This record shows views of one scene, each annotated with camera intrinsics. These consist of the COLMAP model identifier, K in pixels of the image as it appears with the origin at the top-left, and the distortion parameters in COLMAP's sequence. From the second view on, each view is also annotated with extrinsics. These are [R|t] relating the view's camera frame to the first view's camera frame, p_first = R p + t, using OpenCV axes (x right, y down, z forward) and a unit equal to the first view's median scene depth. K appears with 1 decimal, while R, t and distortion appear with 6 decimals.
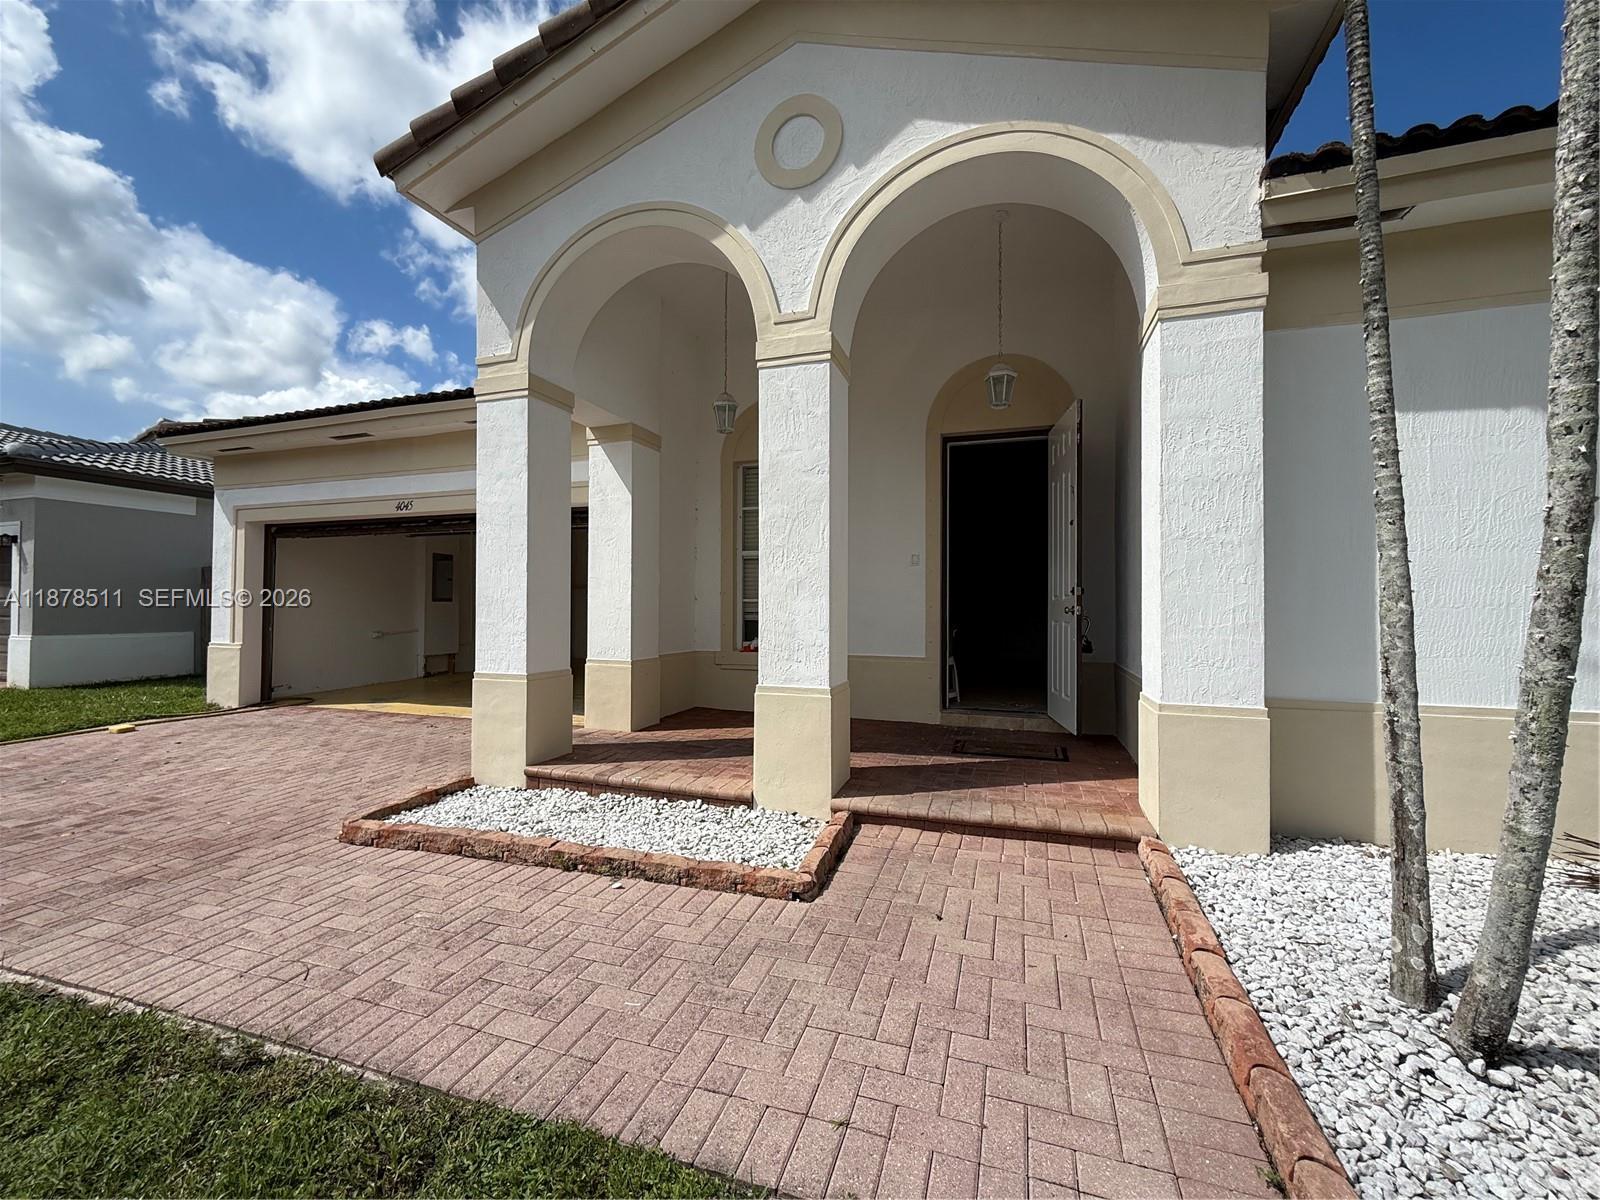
lens RADIAL K [[639.6, 0, 799.3], [0, 639.6, 596.7], [0, 0, 1]] dist [-0.000200, 0.000136]
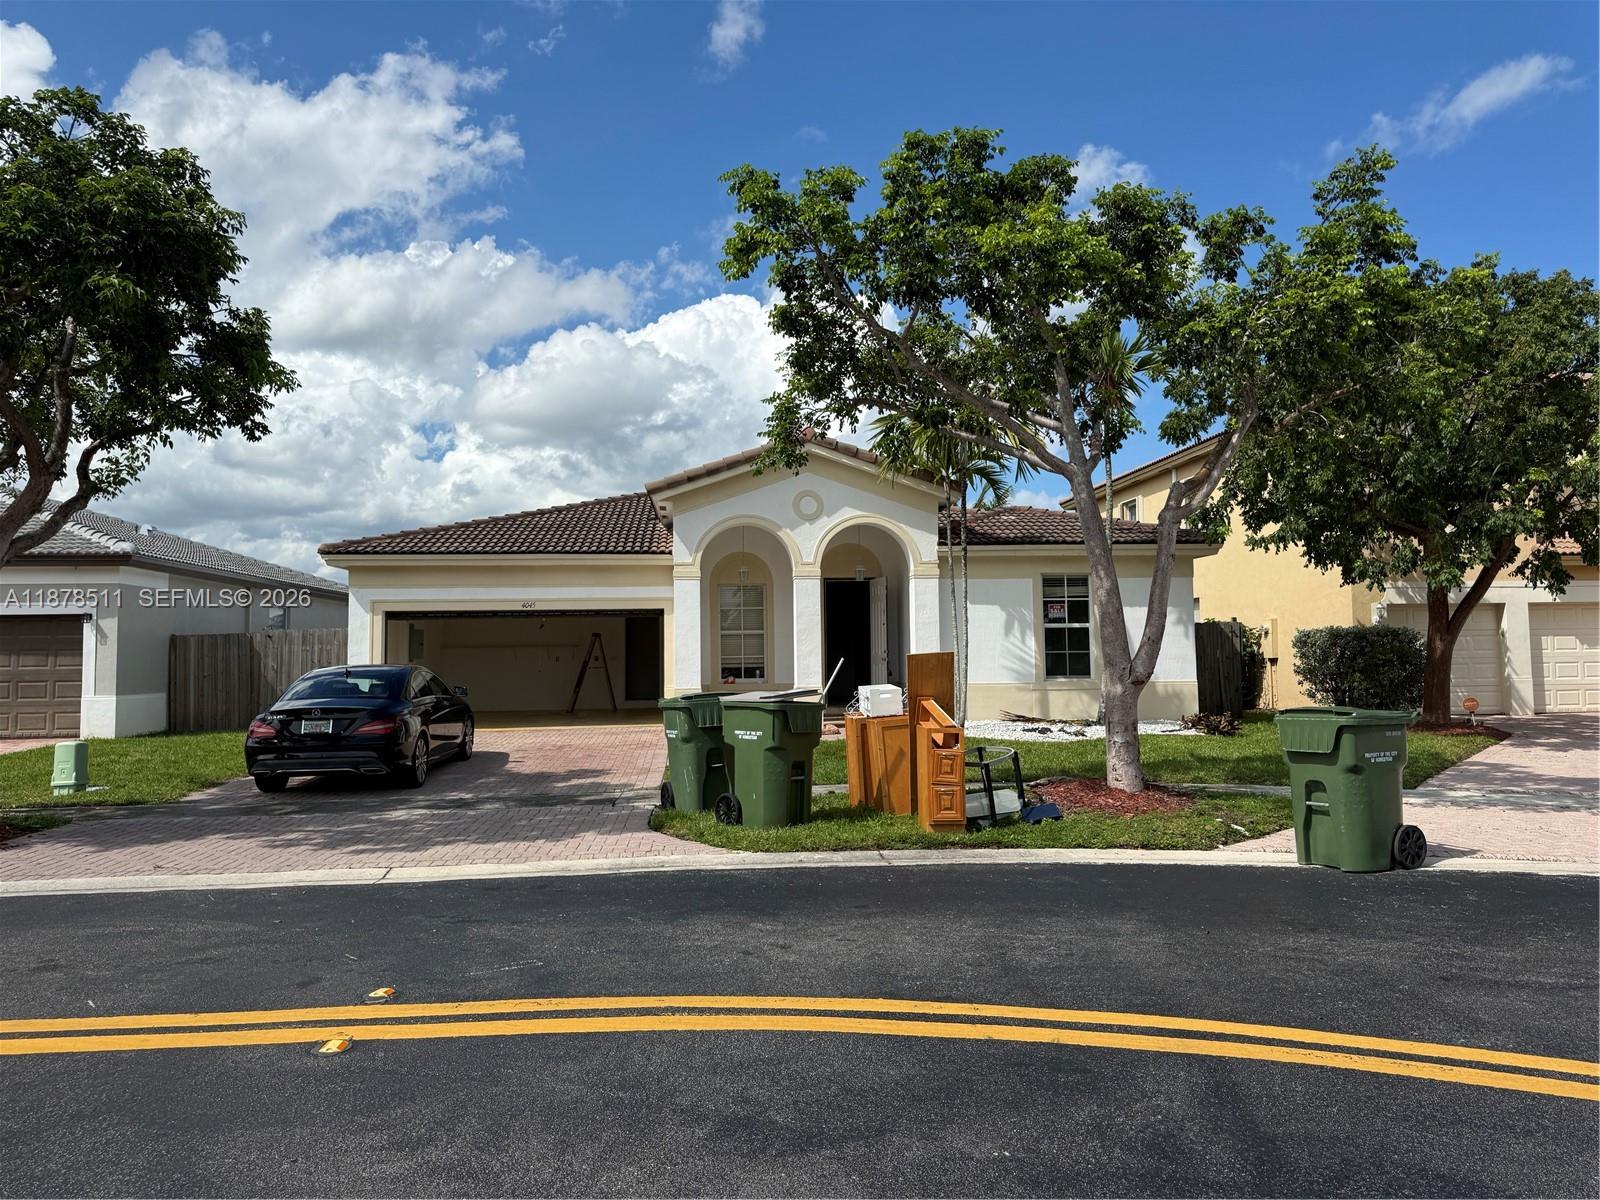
lens RADIAL K [[1116.4, 0, 800.0], [0, 1116.4, 600.0], [0, 0, 1]] dist [0.003538, 0.000614]
pose [[0.914816, 0.003942, 0.403853, -1.862539], [0.011541, 0.999289, -0.035899, -0.065292], [-0.403707, 0.037502, 0.914119, -3.257451]]
